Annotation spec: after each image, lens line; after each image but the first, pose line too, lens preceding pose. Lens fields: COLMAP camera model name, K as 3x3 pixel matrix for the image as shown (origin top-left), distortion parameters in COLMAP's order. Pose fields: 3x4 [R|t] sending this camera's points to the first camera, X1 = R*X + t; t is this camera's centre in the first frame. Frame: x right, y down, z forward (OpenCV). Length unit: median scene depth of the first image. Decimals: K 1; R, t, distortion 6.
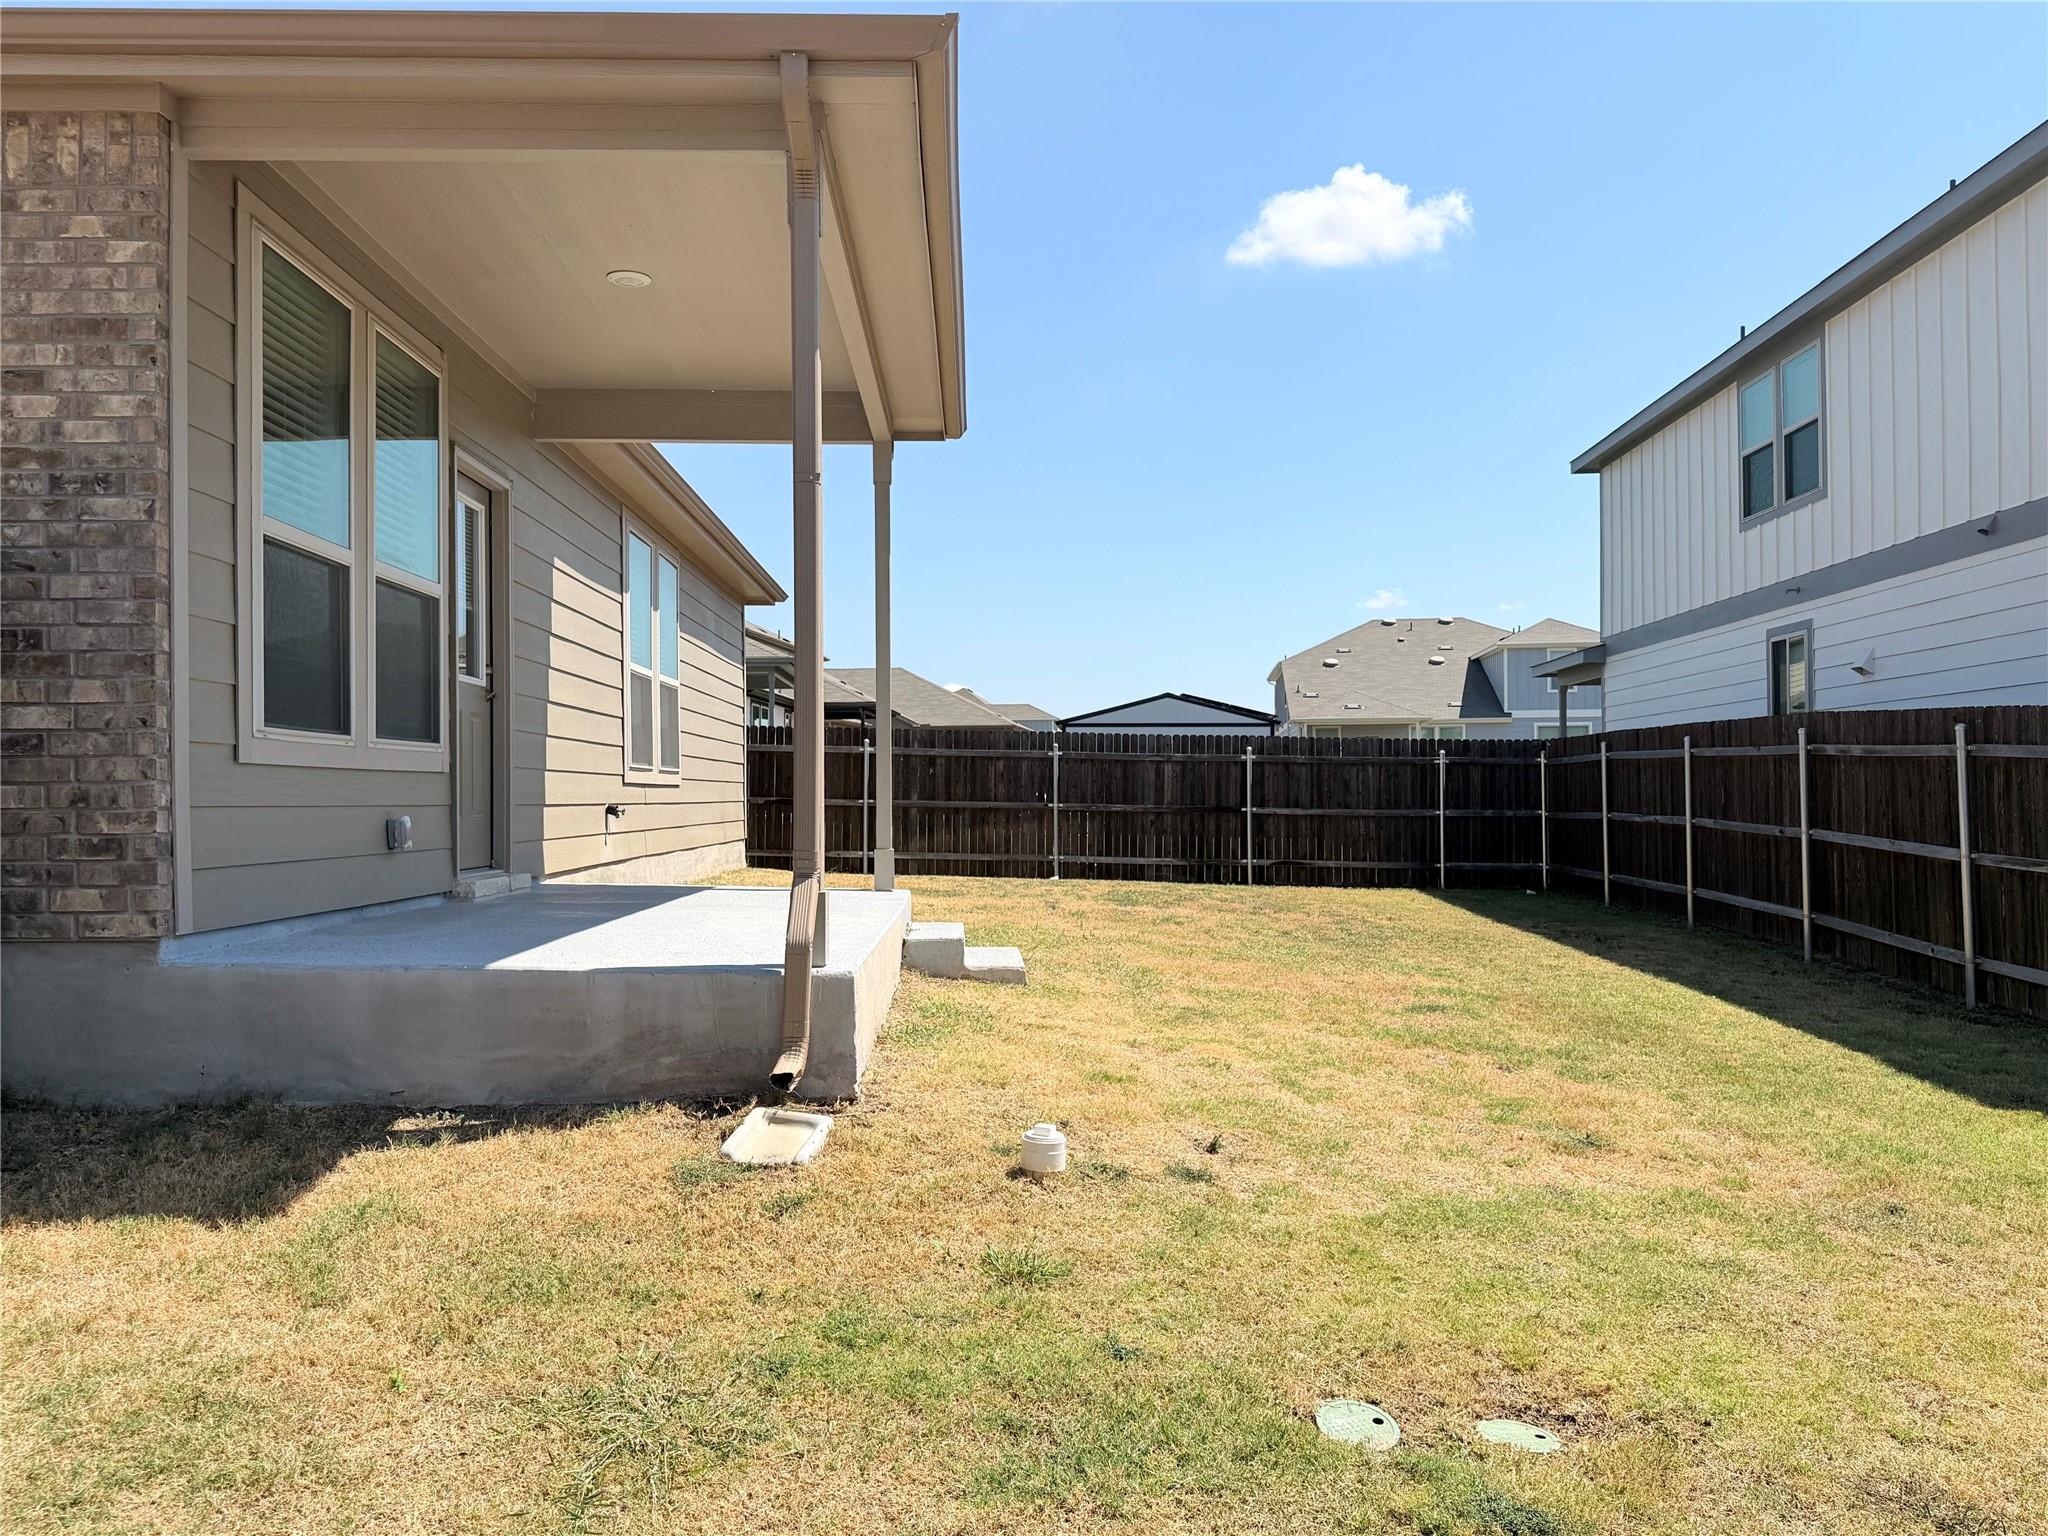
lens RADIAL K [[1527.4, 0, 1015.7], [0, 1527.4, 779.1], [0, 0, 1]] dist [0.038651, -0.037521]
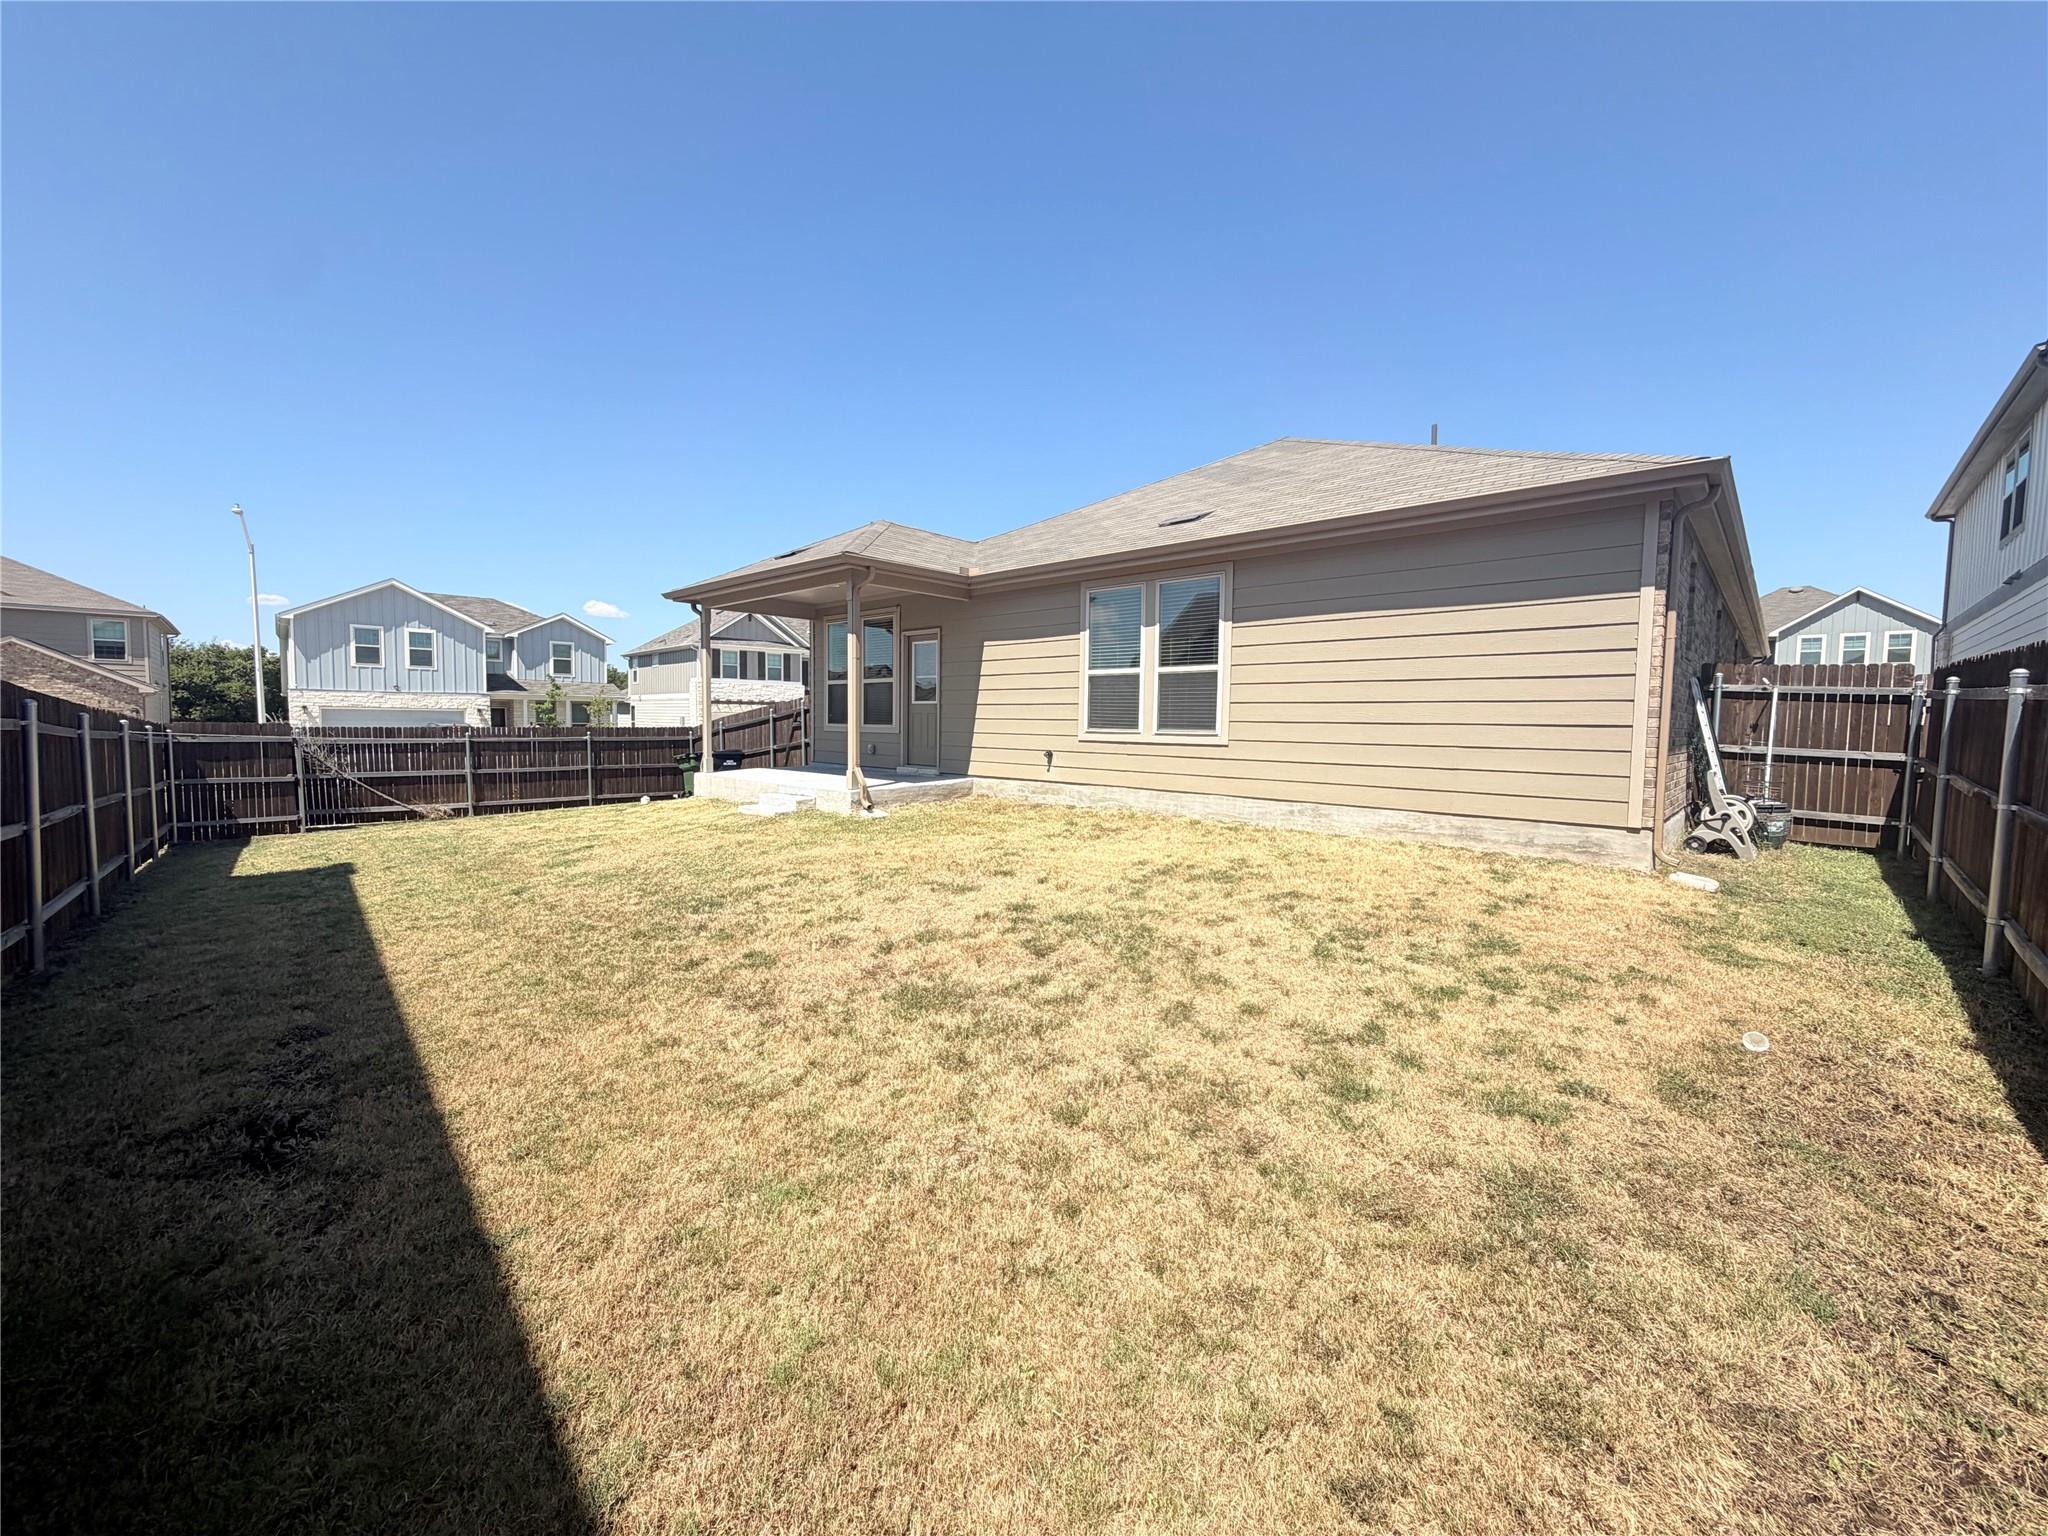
lens RADIAL K [[814.4, 0, 1018.2], [0, 814.4, 769.2], [0, 0, 1]] dist [-0.000561, 0.000904]
pose [[-0.699849, 0.040361, -0.713149, 0.445544], [-0.000194, 0.998392, 0.056694, -0.016955], [0.714291, 0.039816, -0.698716, 1.525789]]
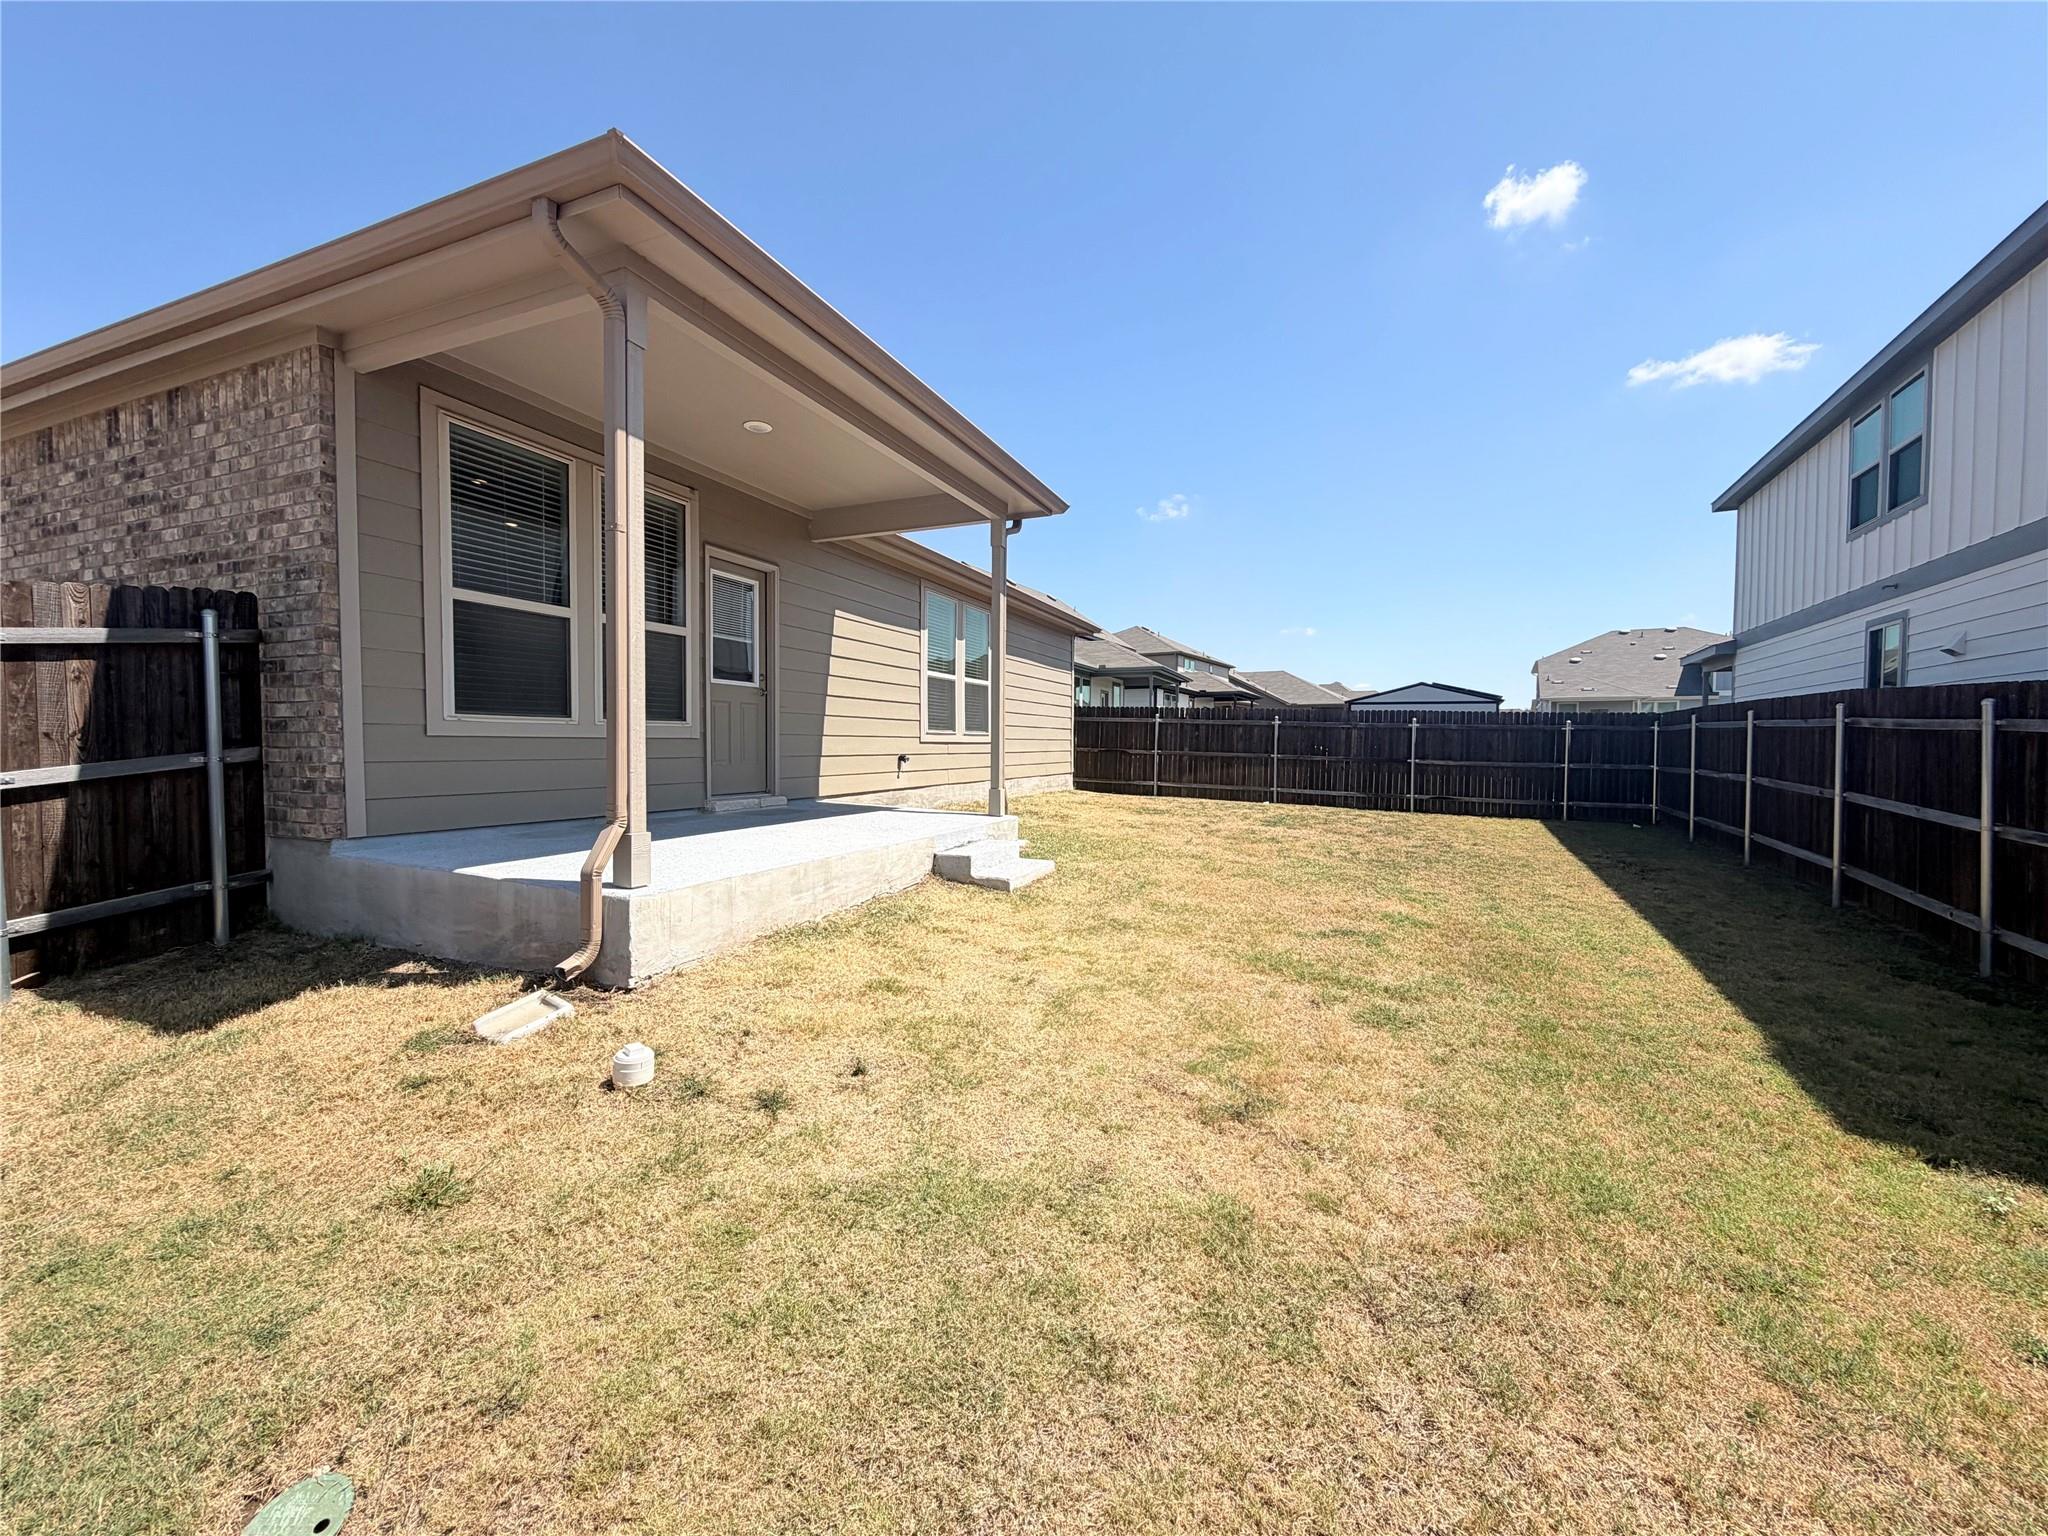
lens RADIAL K [[814.4, 0, 1018.9], [0, 814.4, 764.5], [0, 0, 1]] dist [-0.000561, 0.000904]
pose [[0.912847, 0.021111, -0.407756, 0.204611], [-0.005934, 0.999243, 0.038450, -0.007689], [0.408259, -0.032679, 0.912281, 0.202200]]
